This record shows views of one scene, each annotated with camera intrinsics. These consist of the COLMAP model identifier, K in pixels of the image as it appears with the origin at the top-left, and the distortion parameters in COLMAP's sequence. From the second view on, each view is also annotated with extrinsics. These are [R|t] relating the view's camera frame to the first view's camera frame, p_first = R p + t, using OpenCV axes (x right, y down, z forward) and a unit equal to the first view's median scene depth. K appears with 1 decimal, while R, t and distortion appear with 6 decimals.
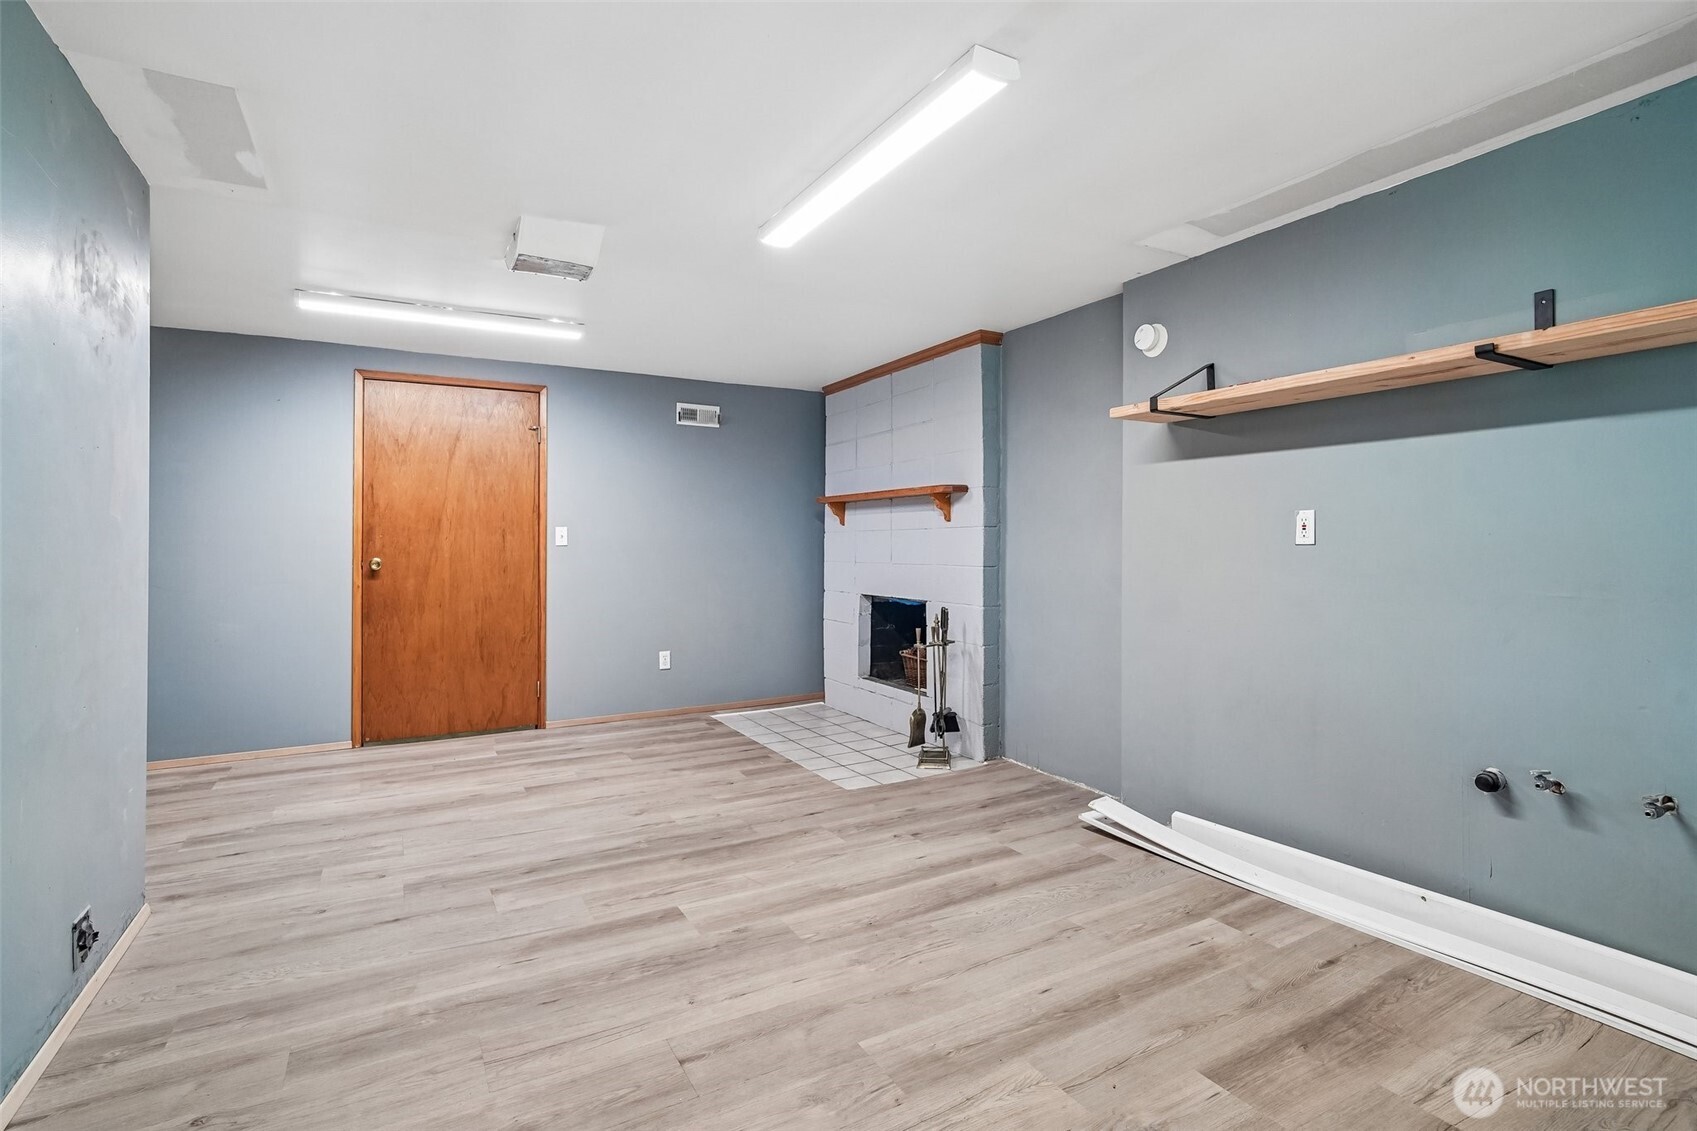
lens RADIAL K [[817.6, 0, 851.5], [0, 817.6, 533.2], [0, 0, 1]] dist [-0.009851, 0.001820]
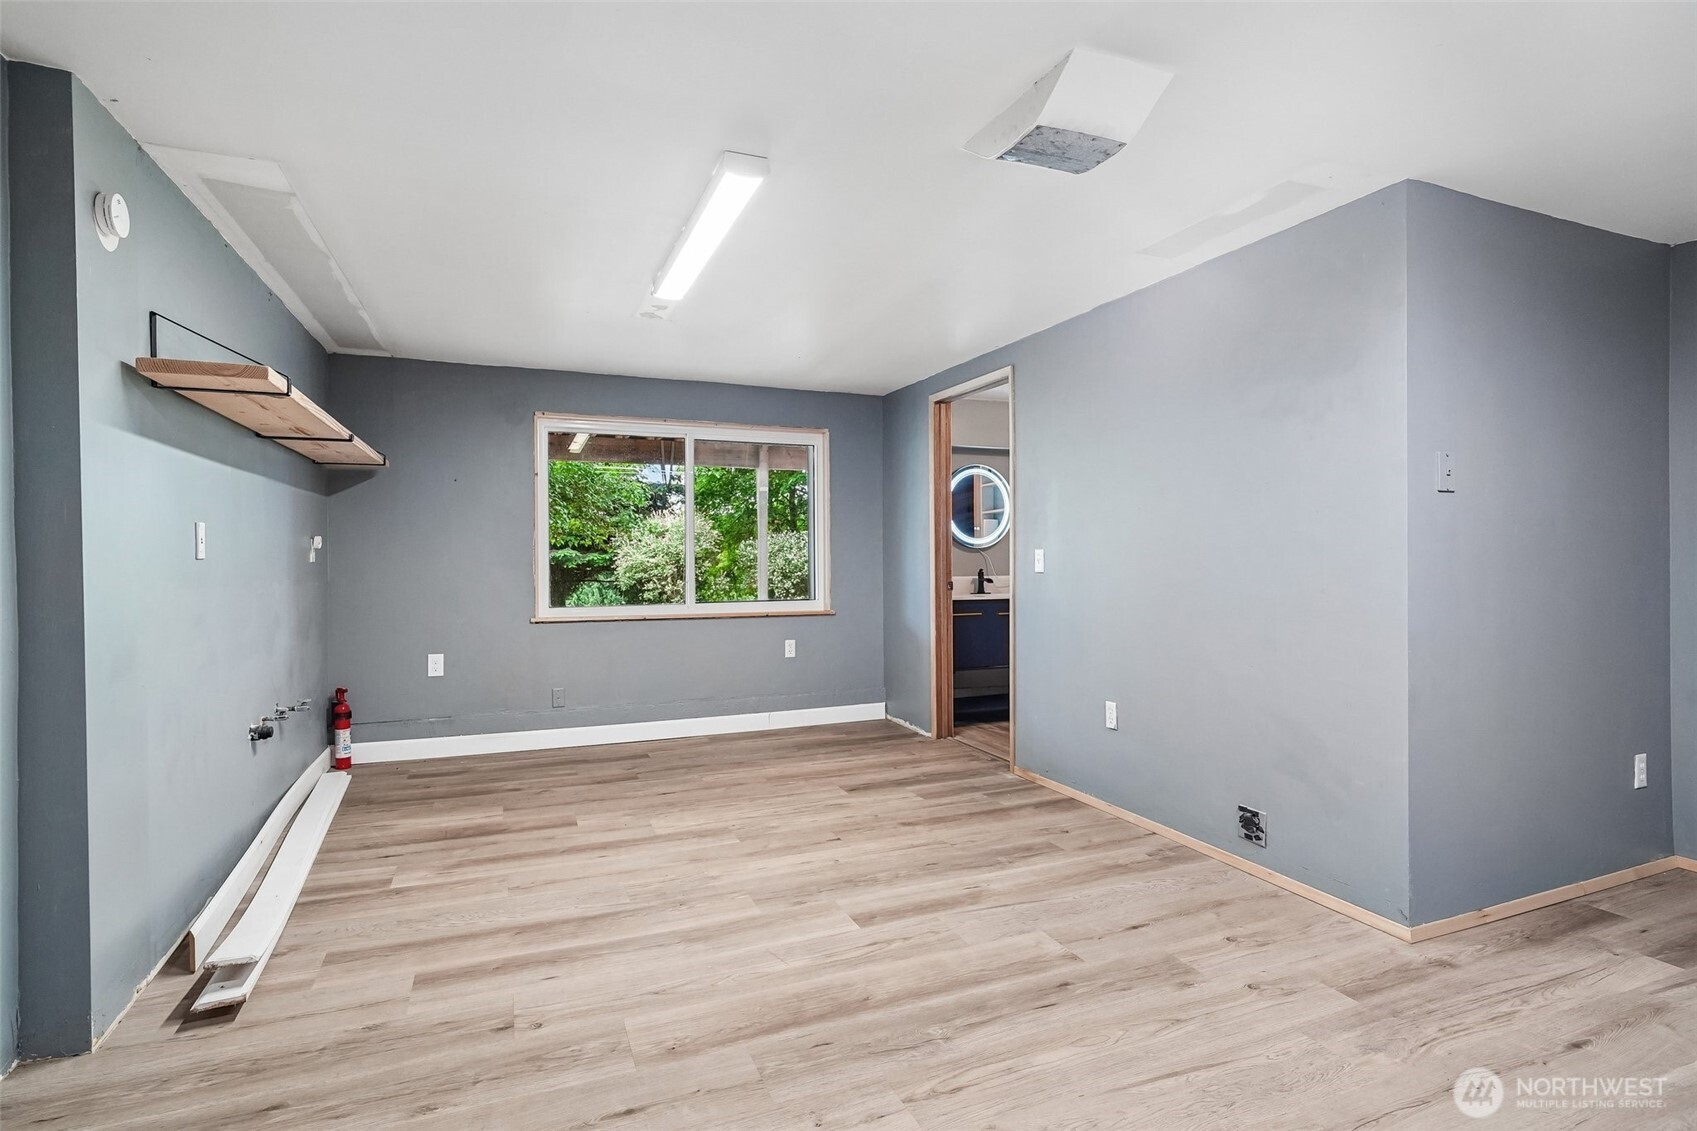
lens RADIAL K [[817.6, 0, 847.7], [0, 817.6, 561.2], [0, 0, 1]] dist [-0.009851, 0.001820]
pose [[-0.991874, 0.003060, 0.127184, -0.321289], [0.002575, 0.999989, -0.003978, 0.023345], [-0.127194, -0.003618, -0.991871, 1.955350]]
